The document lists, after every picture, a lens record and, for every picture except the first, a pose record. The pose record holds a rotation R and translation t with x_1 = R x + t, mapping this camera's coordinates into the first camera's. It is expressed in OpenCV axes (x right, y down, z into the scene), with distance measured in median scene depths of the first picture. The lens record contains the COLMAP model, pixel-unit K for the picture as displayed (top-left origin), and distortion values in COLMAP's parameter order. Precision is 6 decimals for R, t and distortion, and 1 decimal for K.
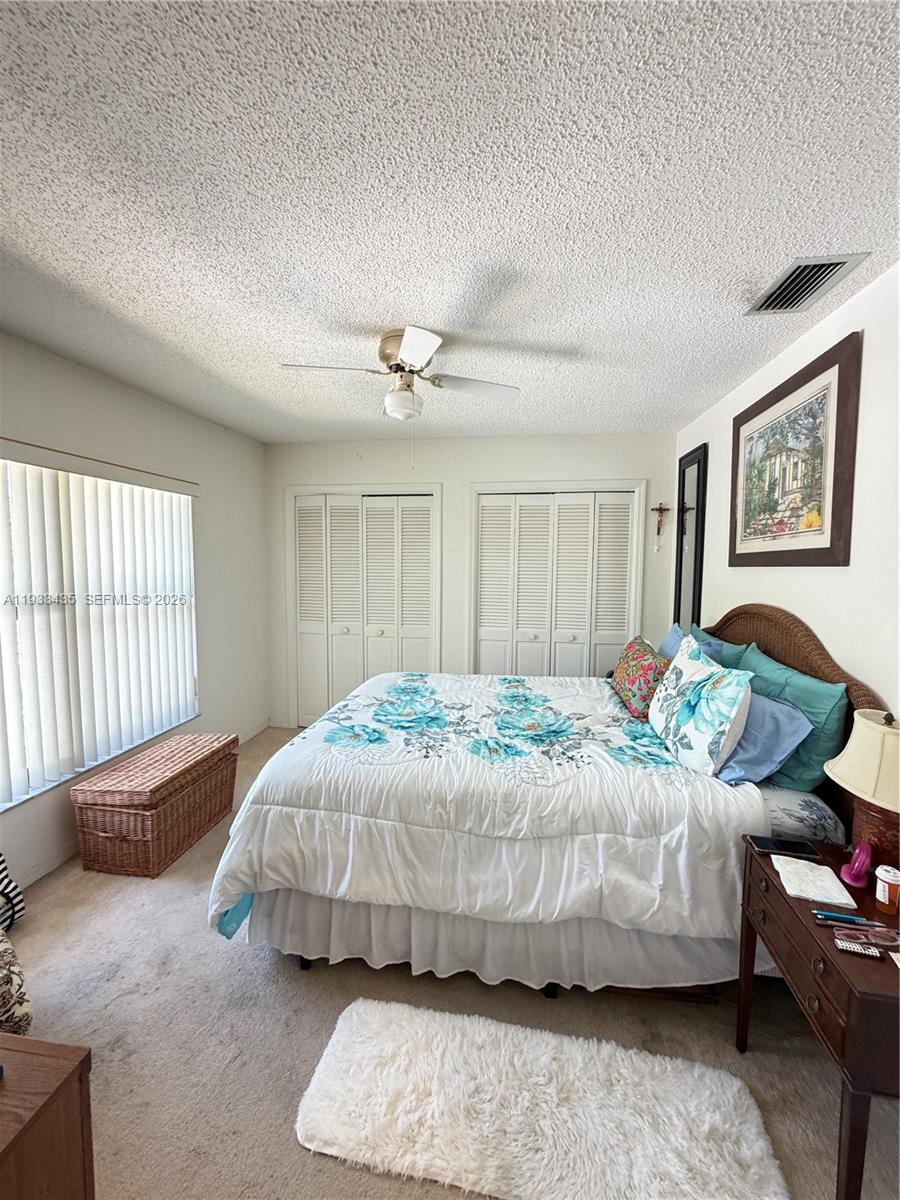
lens RADIAL K [[467.2, 0, 446.5], [0, 467.2, 595.2], [0, 0, 1]] dist [0.000614, 0.000888]
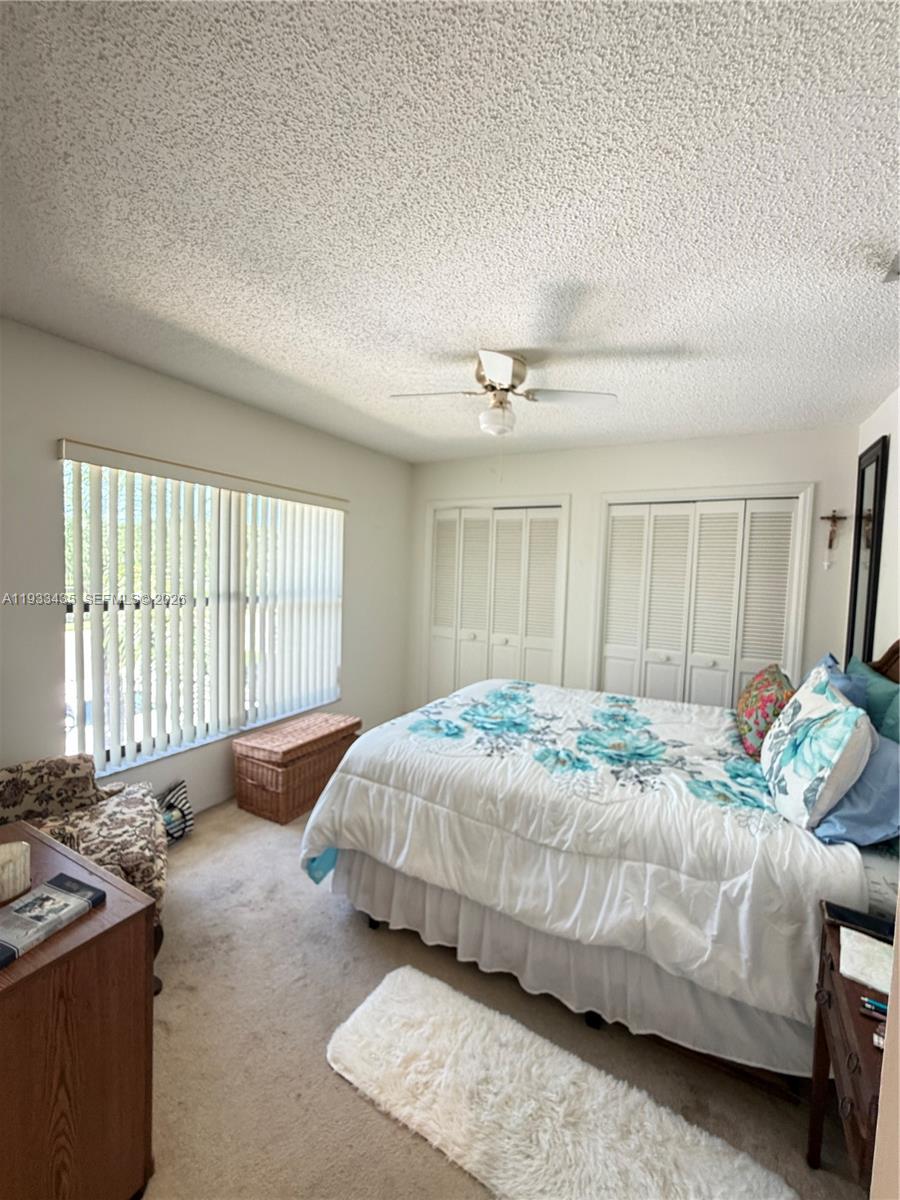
lens RADIAL K [[467.2, 0, 446.5], [0, 467.2, 595.2], [0, 0, 1]] dist [0.000614, 0.000888]
pose [[0.940884, 0.042729, -0.336023, 0.195027], [-0.052432, 0.998427, -0.019850, 0.014699], [0.334646, 0.036295, 0.941645, -0.023496]]
